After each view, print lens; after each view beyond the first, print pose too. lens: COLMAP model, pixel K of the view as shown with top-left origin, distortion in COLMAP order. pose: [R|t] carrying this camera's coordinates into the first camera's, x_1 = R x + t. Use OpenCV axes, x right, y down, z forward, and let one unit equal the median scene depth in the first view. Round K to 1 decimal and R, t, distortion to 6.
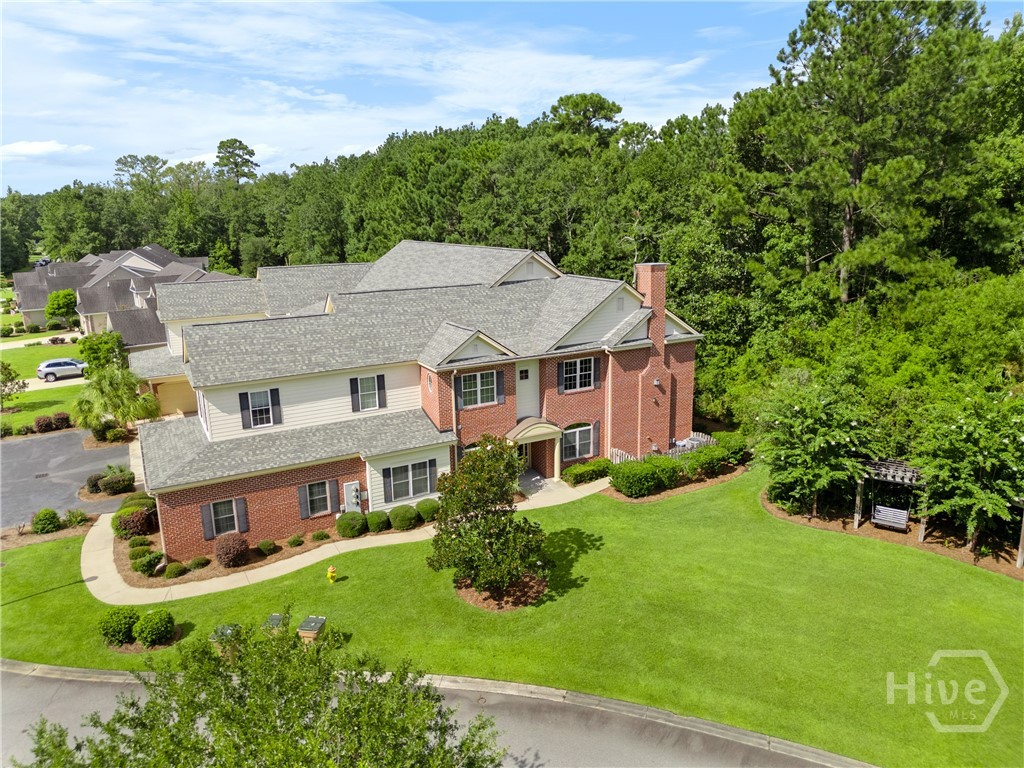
lens RADIAL K [[716.8, 0, 508.9], [0, 716.8, 386.5], [0, 0, 1]] dist [0.076453, -0.069631]
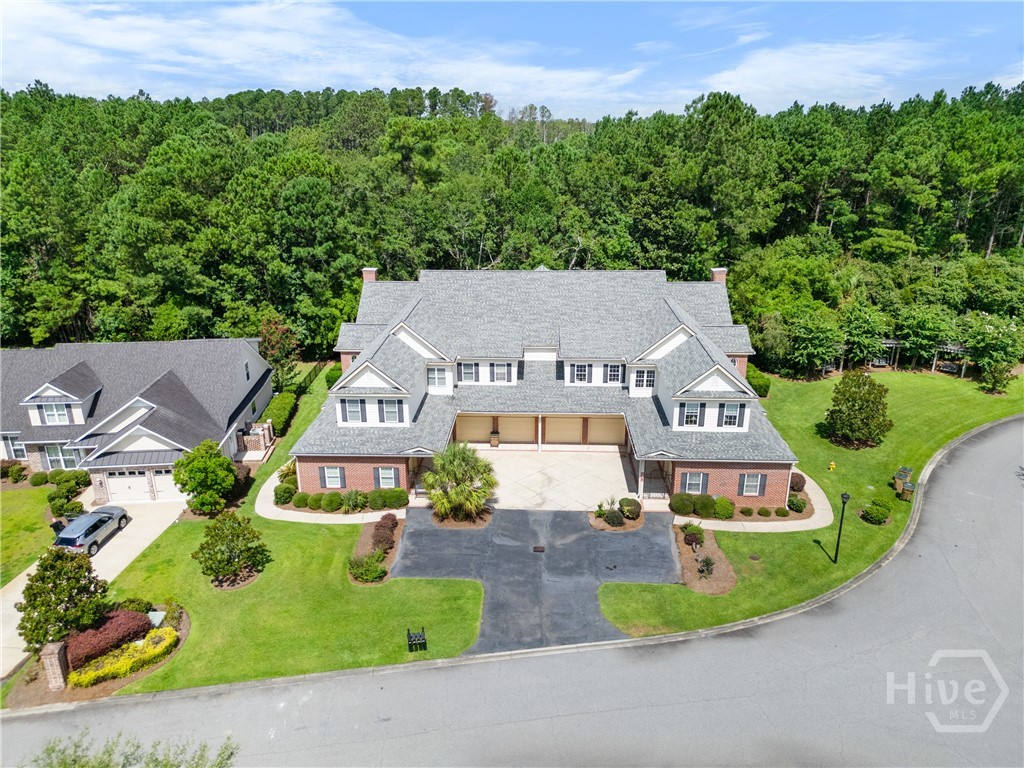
lens RADIAL K [[716.8, 0, 508.9], [0, 716.8, 386.5], [0, 0, 1]] dist [0.076453, -0.069631]
pose [[0.511188, -0.273643, 0.814743, -1.684128], [0.199911, 0.959818, 0.196940, -0.371887], [-0.835896, 0.062203, 0.545352, 0.523955]]
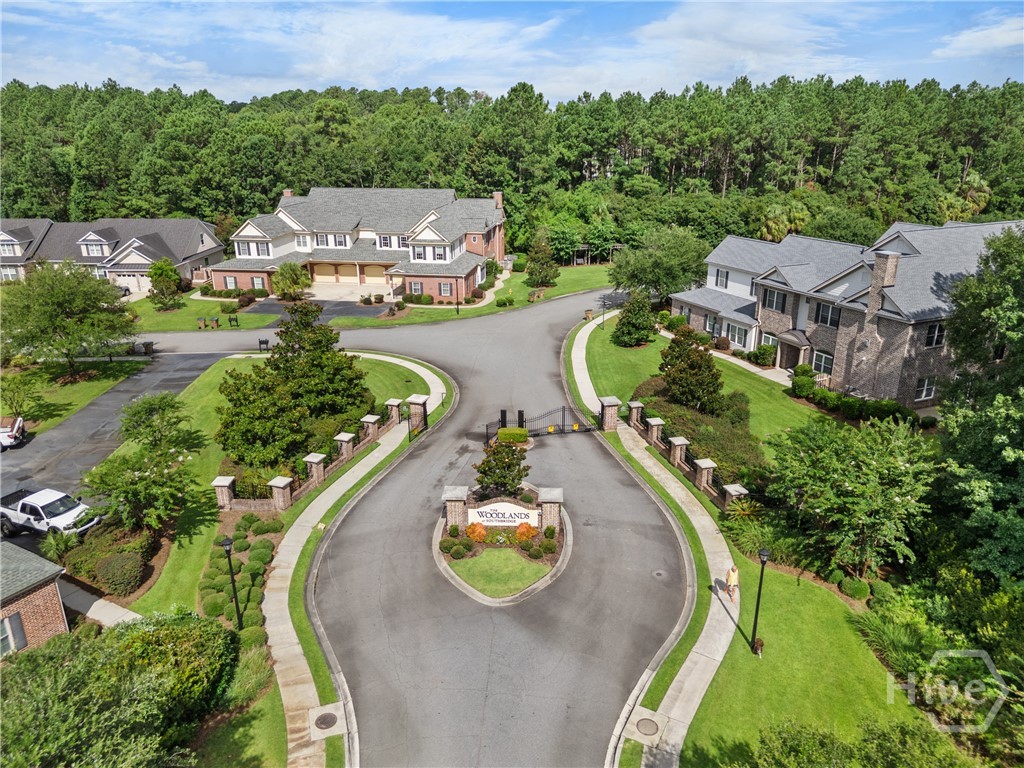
lens RADIAL K [[716.8, 0, 508.9], [0, 716.8, 386.5], [0, 0, 1]] dist [0.076453, -0.069631]
pose [[0.596548, -0.250306, 0.762547, -2.257642], [0.184283, 0.967456, 0.173401, 0.088374], [-0.781134, 0.037082, 0.623261, -0.809188]]
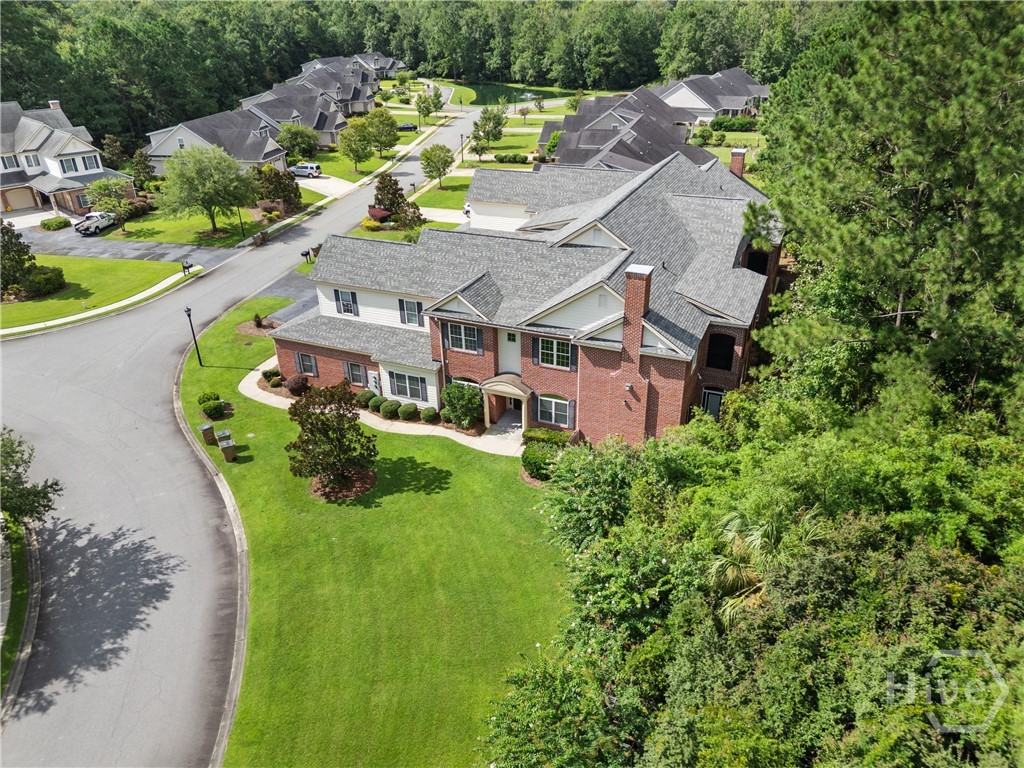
lens RADIAL K [[716.8, 0, 508.9], [0, 716.8, 386.5], [0, 0, 1]] dist [0.076453, -0.069631]
pose [[0.617257, 0.379322, -0.689281, 0.854433], [-0.181654, 0.921139, 0.344244, -0.344347], [0.765503, -0.087276, 0.637485, 0.279650]]
